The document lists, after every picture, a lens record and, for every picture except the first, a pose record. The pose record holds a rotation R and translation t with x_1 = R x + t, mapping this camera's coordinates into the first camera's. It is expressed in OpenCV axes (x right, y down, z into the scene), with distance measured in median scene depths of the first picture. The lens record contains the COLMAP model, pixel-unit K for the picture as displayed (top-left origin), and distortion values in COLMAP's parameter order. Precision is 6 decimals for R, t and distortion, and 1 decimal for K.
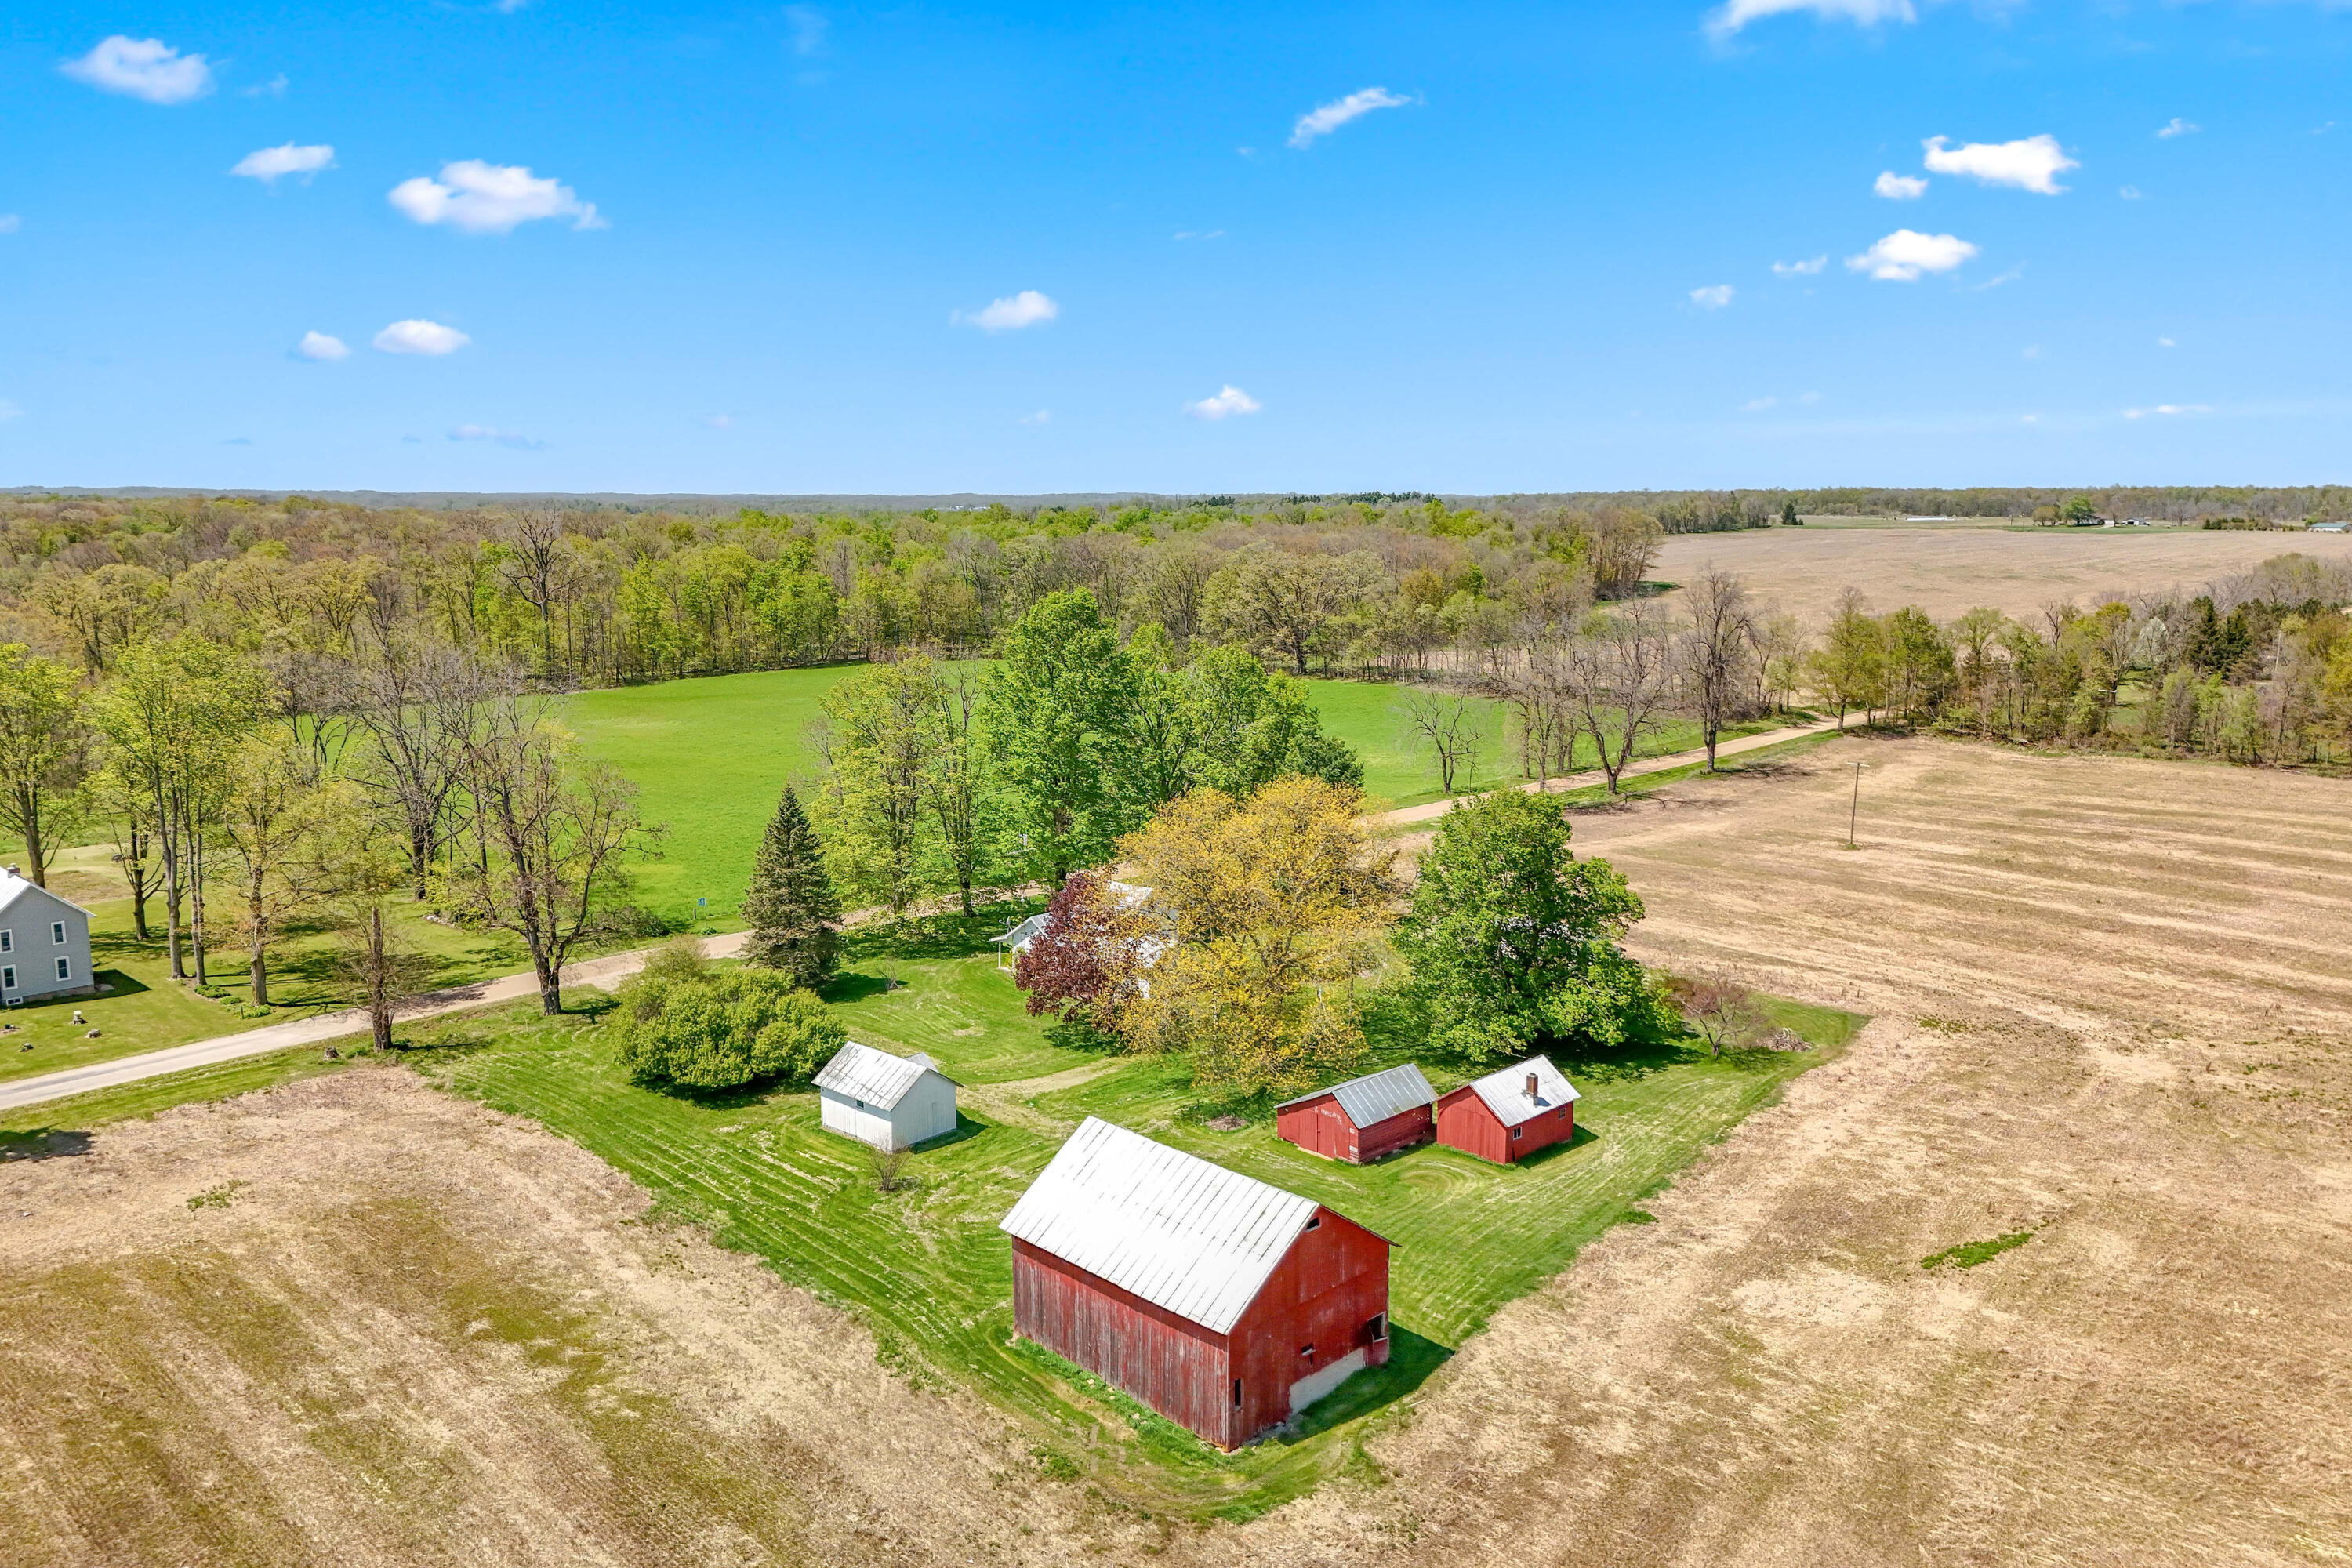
lens RADIAL K [[1753.3, 0, 1184.4], [0, 1753.3, 715.2], [0, 0, 1]] dist [0.065554, -0.041992]
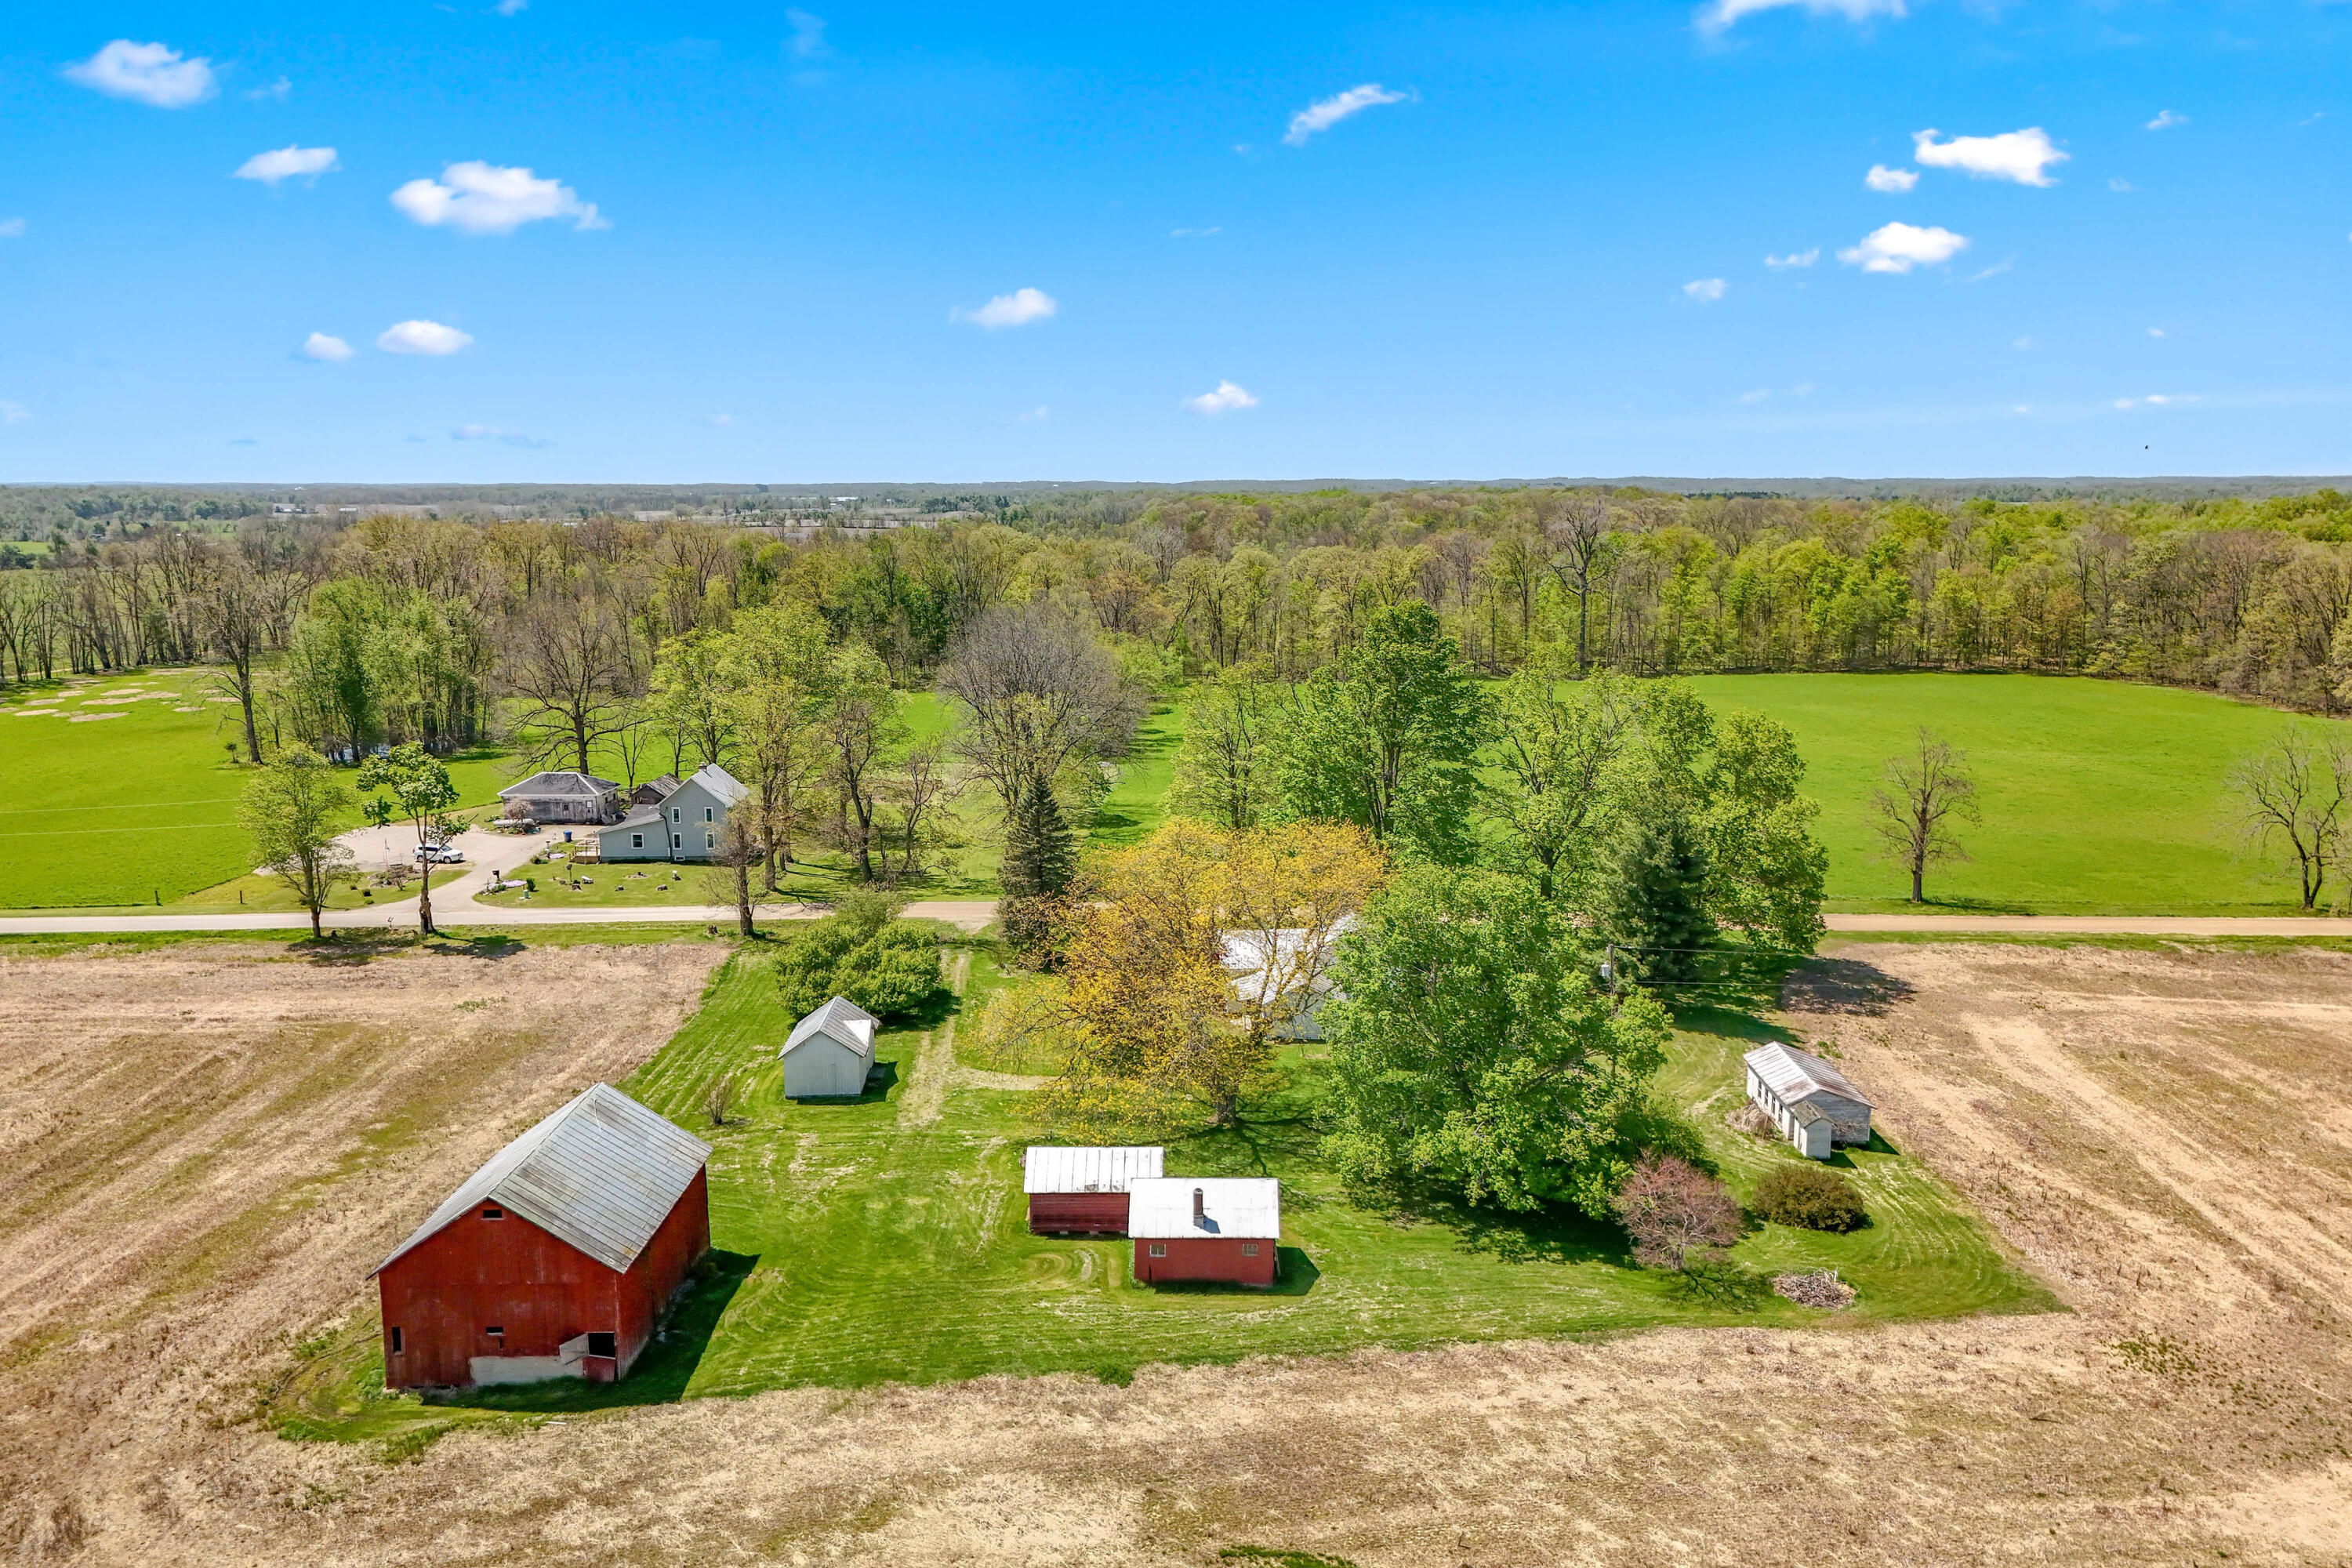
lens RADIAL K [[1733.3, 0, 1182.6], [0, 1733.3, 787.9], [0, 0, 1]] dist [0.072518, -0.060411]
pose [[0.704444, 0.120639, -0.699432, 0.753616], [-0.085925, 0.992696, 0.084681, -0.060358], [0.704539, 0.000446, 0.709665, 0.396420]]
